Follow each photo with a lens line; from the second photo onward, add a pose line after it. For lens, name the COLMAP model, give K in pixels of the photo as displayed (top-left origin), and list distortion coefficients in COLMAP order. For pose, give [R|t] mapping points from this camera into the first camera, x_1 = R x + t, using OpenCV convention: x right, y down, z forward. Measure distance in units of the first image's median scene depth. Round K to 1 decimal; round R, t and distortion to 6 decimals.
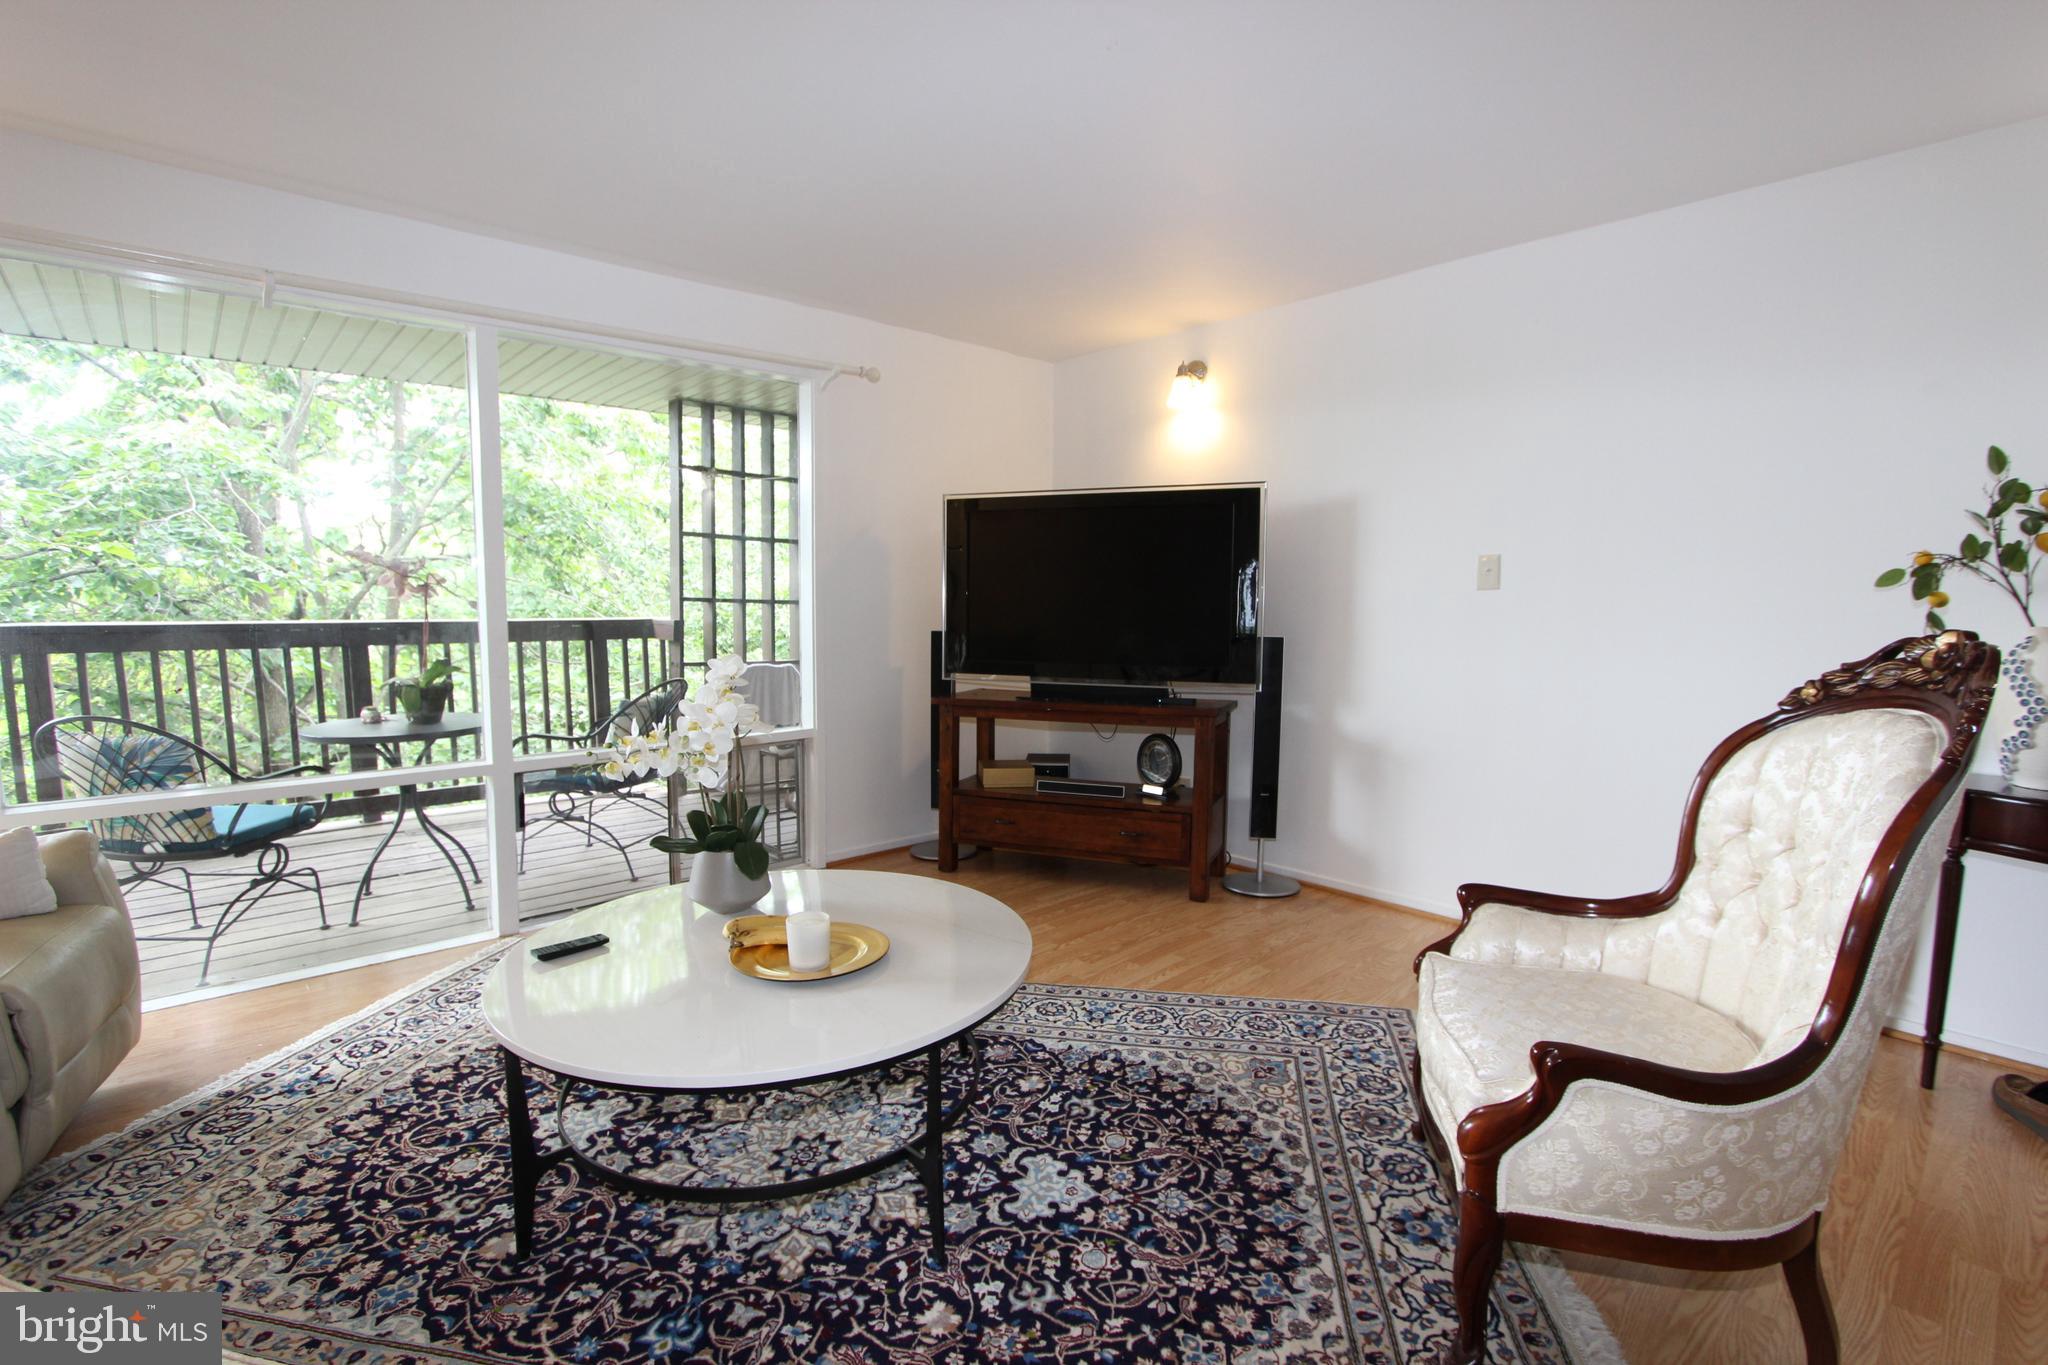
lens RADIAL K [[955.3, 0, 1024.0], [0, 955.3, 682.5], [0, 0, 1]] dist [-0.009451, -0.000149]
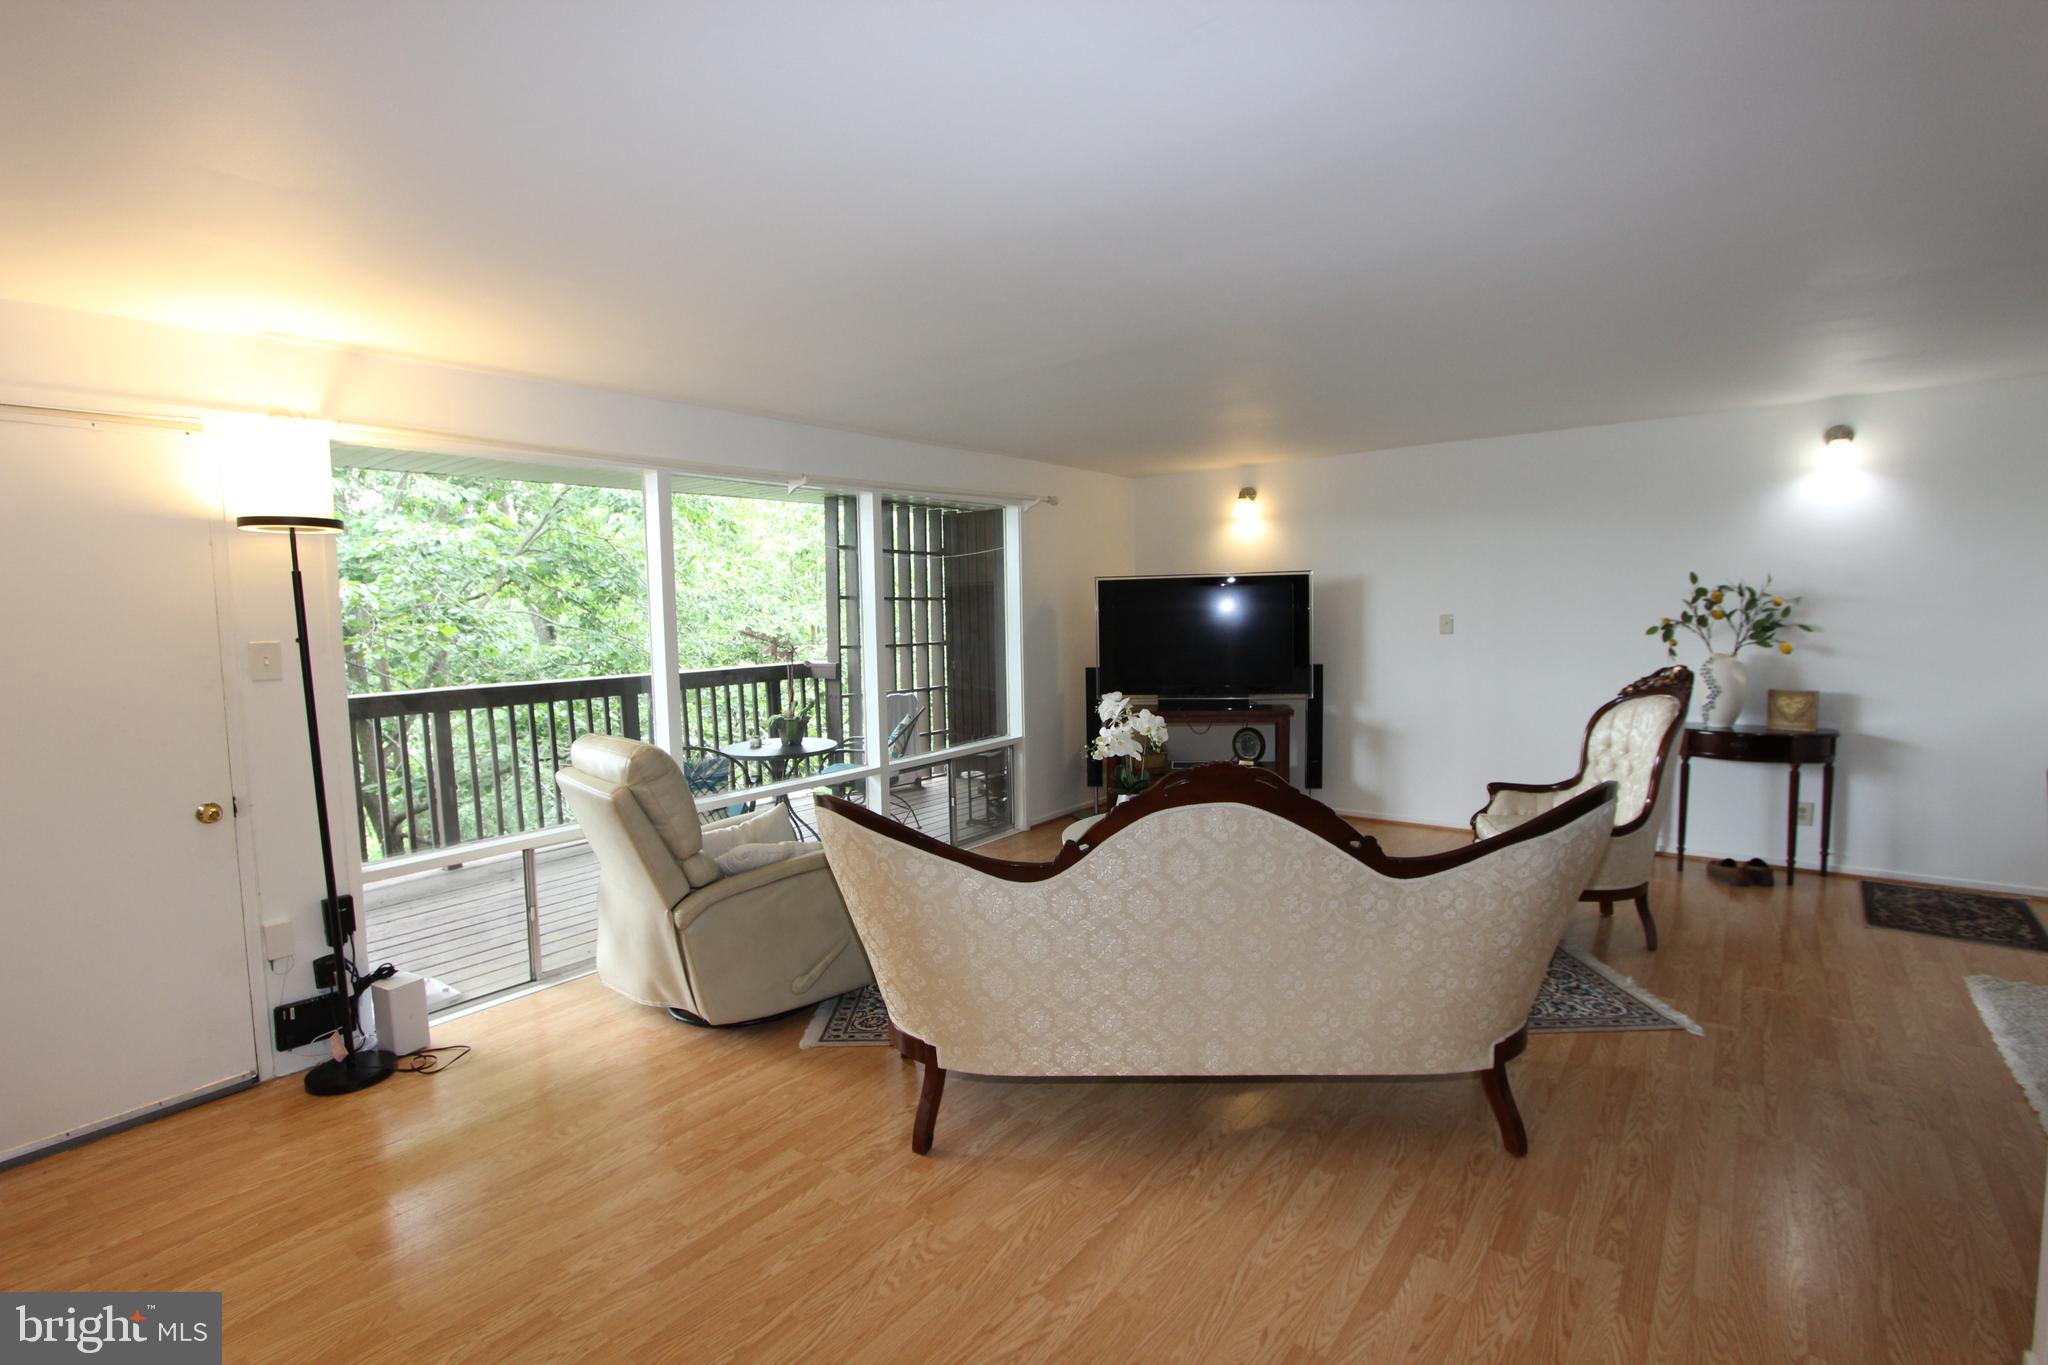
lens RADIAL K [[981.8, 0, 1024.0], [0, 981.8, 682.5], [0, 0, 1]] dist [-0.001403, -0.000065]
pose [[0.982147, -0.043003, 0.183136, -0.907700], [0.044941, 0.998969, -0.006448, -0.047507], [-0.182670, 0.014563, 0.983066, -0.934228]]
